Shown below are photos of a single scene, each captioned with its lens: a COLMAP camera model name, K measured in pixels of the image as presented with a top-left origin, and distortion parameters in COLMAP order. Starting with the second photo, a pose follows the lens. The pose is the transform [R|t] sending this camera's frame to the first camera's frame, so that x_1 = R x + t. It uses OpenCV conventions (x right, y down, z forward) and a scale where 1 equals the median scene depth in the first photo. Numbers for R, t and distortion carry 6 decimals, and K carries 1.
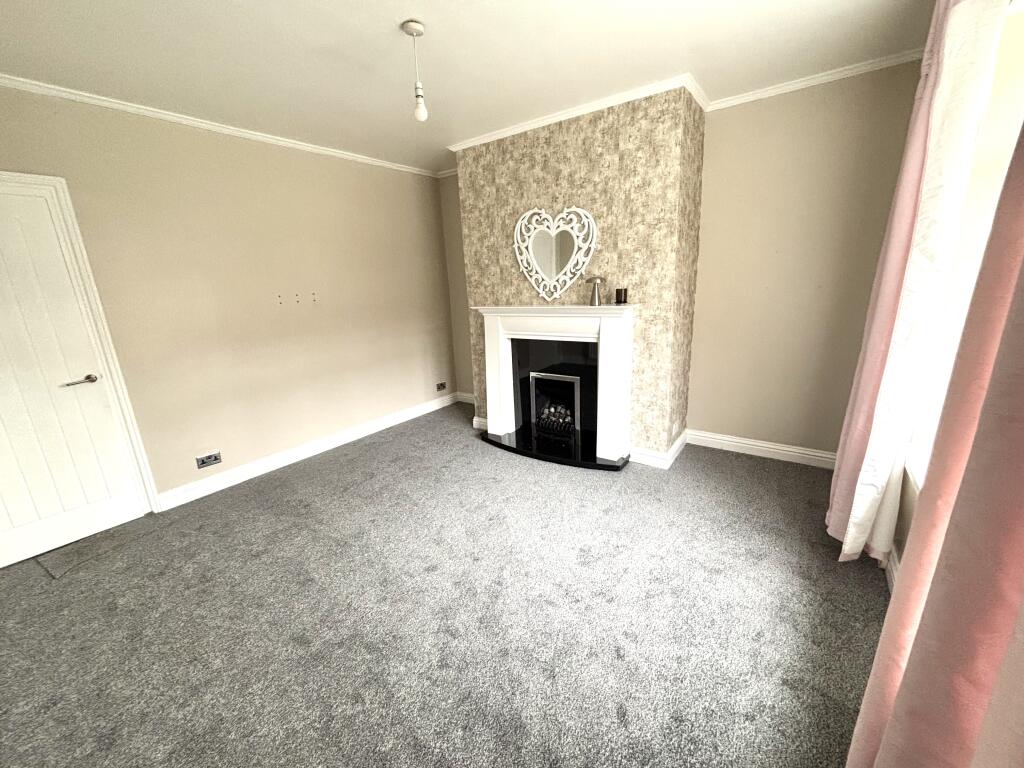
lens RADIAL K [[411.2, 0, 509.7], [0, 411.2, 388.0], [0, 0, 1]] dist [-0.002014, -0.000331]
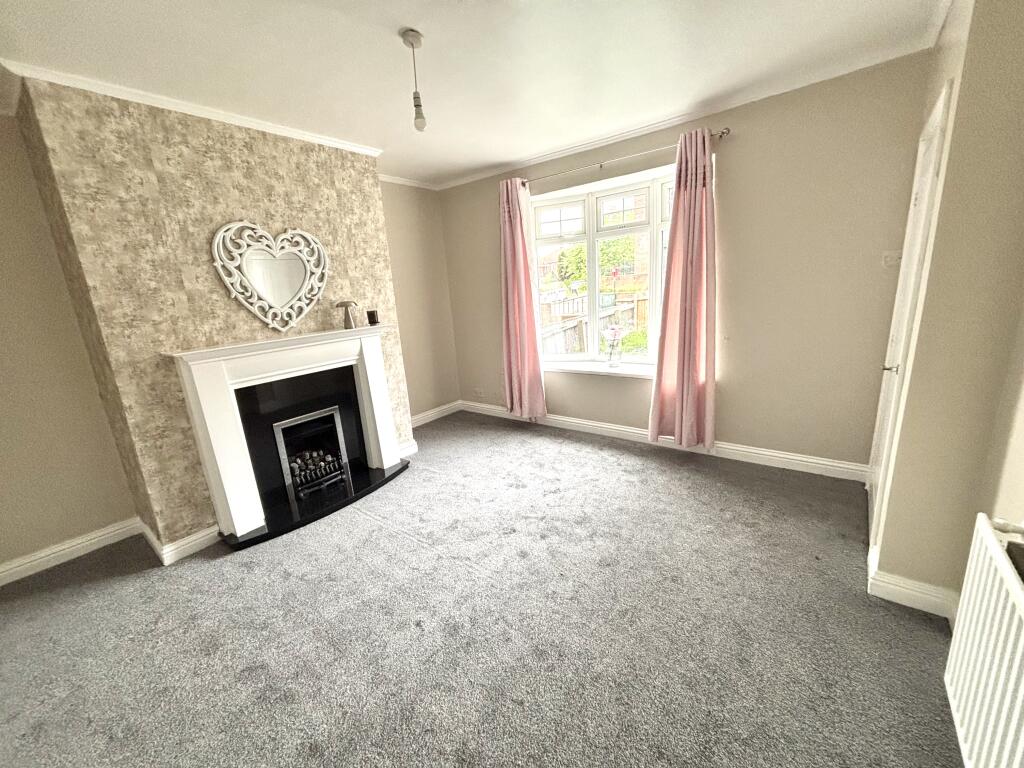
lens RADIAL K [[411.2, 0, 512.2], [0, 411.2, 384.1], [0, 0, 1]] dist [-0.002014, -0.000331]
pose [[0.031025, -0.189850, 0.981323, -0.773027], [0.320527, 0.931834, 0.170141, -0.108719], [-0.946731, 0.309262, 0.089762, 0.533706]]
